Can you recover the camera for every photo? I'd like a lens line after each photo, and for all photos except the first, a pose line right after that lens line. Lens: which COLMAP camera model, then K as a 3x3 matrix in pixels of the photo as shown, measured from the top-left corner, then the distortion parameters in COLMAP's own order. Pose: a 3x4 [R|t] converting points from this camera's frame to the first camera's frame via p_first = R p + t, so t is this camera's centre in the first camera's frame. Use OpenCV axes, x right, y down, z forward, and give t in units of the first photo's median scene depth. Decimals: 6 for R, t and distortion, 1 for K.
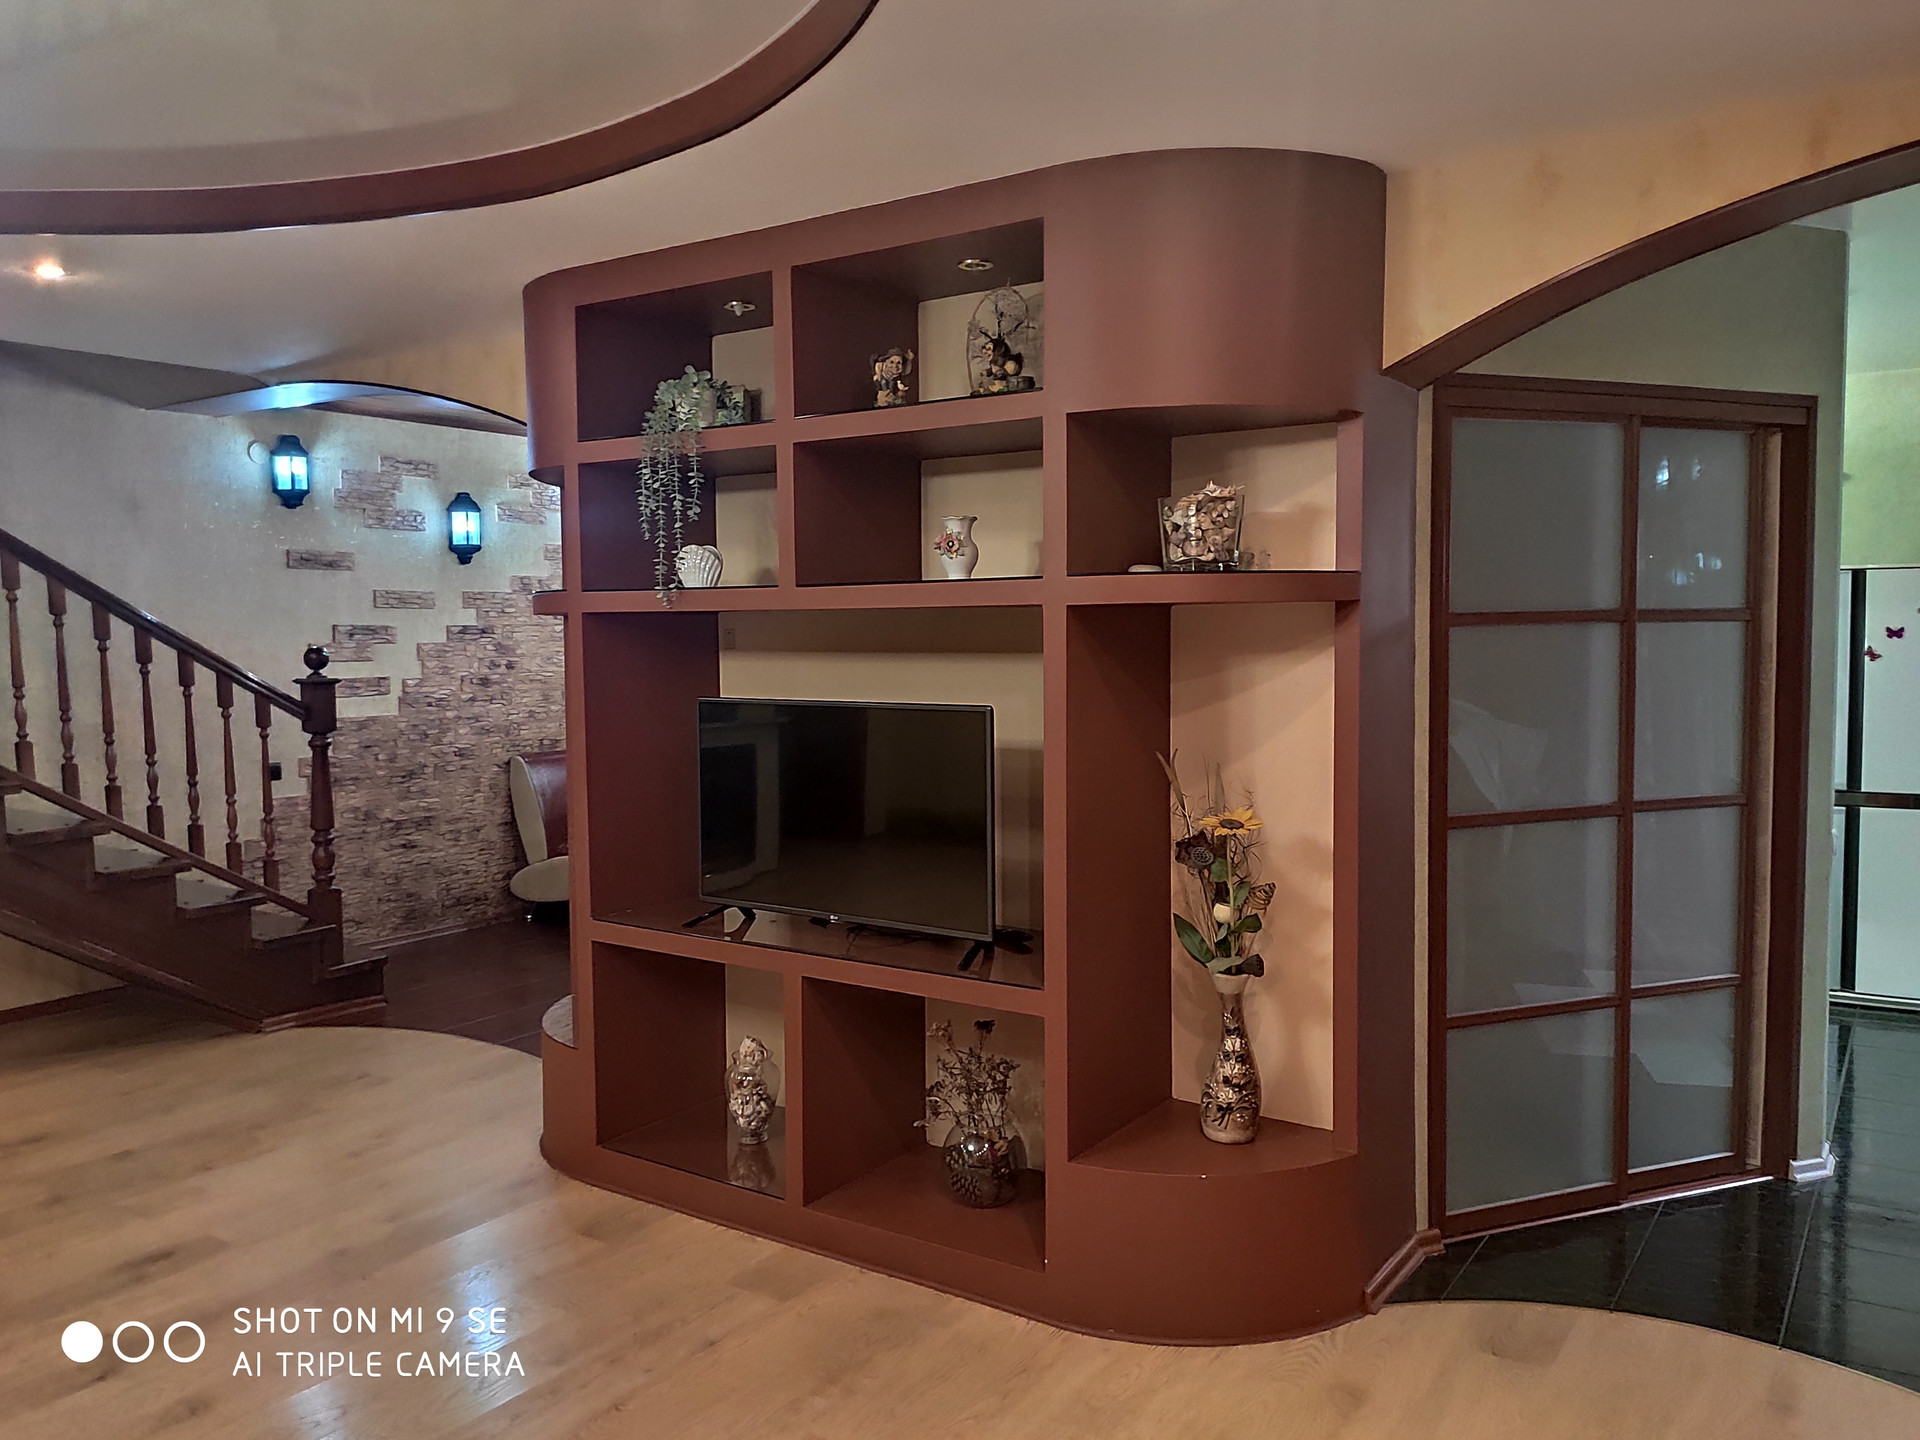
lens RADIAL K [[1435.5, 0, 991.1], [0, 1435.5, 716.5], [0, 0, 1]] dist [0.031279, -0.070327]
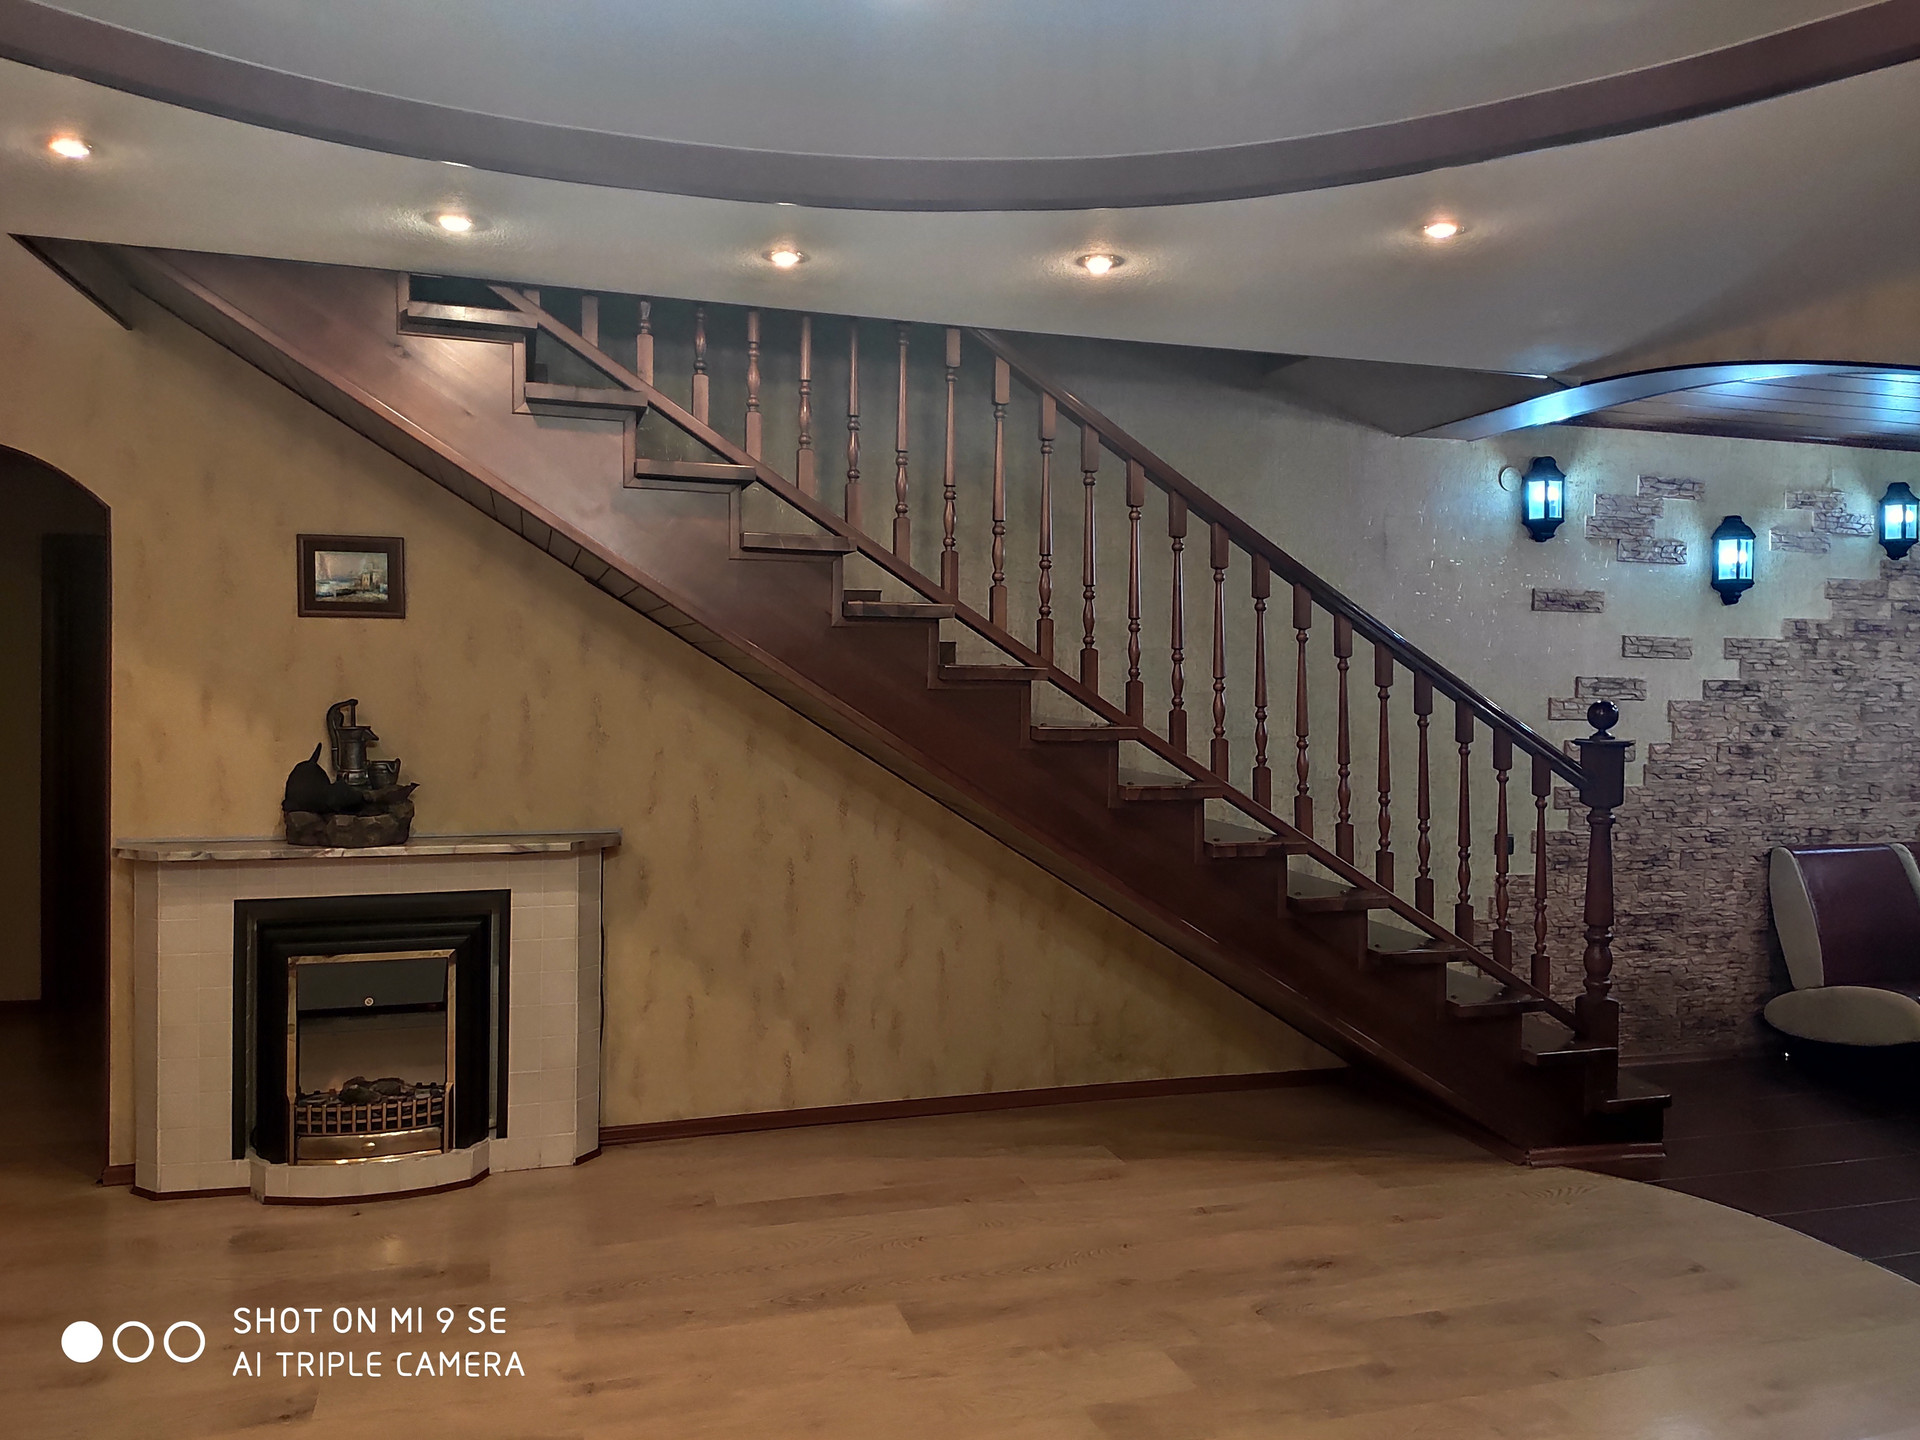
lens RADIAL K [[1445.3, 0, 960.0], [0, 1445.3, 720.0], [0, 0, 1]] dist [0.088941, -0.144145]
pose [[0.761618, 0.029830, -0.647339, -0.168085], [-0.057789, 0.998086, -0.021999, 0.001670], [0.645444, 0.054164, 0.761885, 0.106524]]
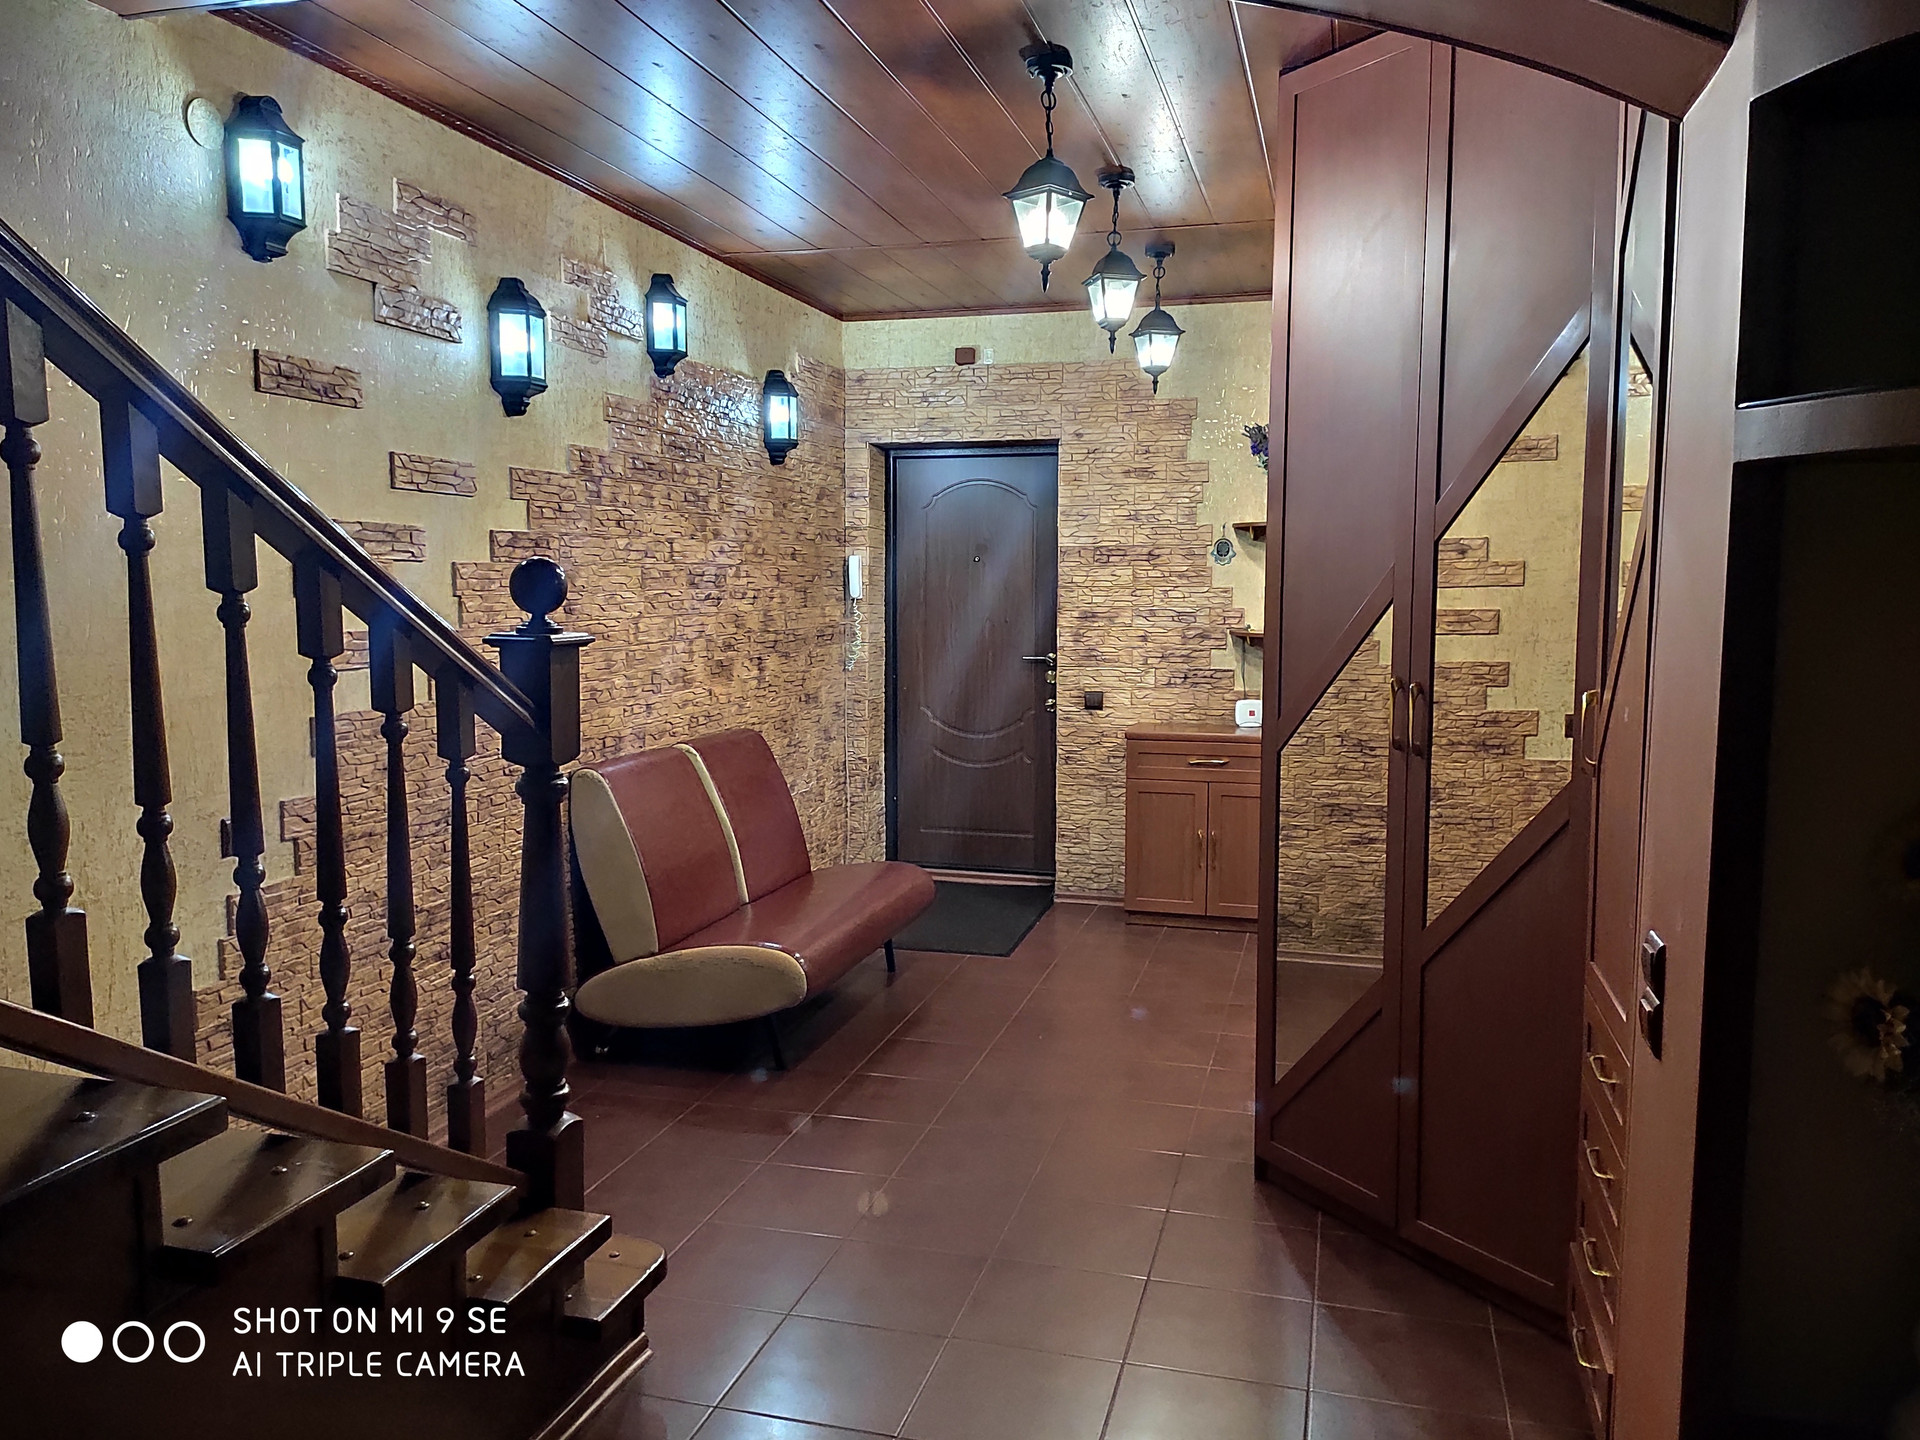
lens RADIAL K [[1445.3, 0, 960.0], [0, 1445.3, 720.0], [0, 0, 1]] dist [0.088941, -0.144145]
pose [[0.956649, -0.019246, 0.290605, -0.382274], [0.008355, 0.999217, 0.038671, -0.013389], [-0.291122, -0.034566, 0.956061, 0.450640]]
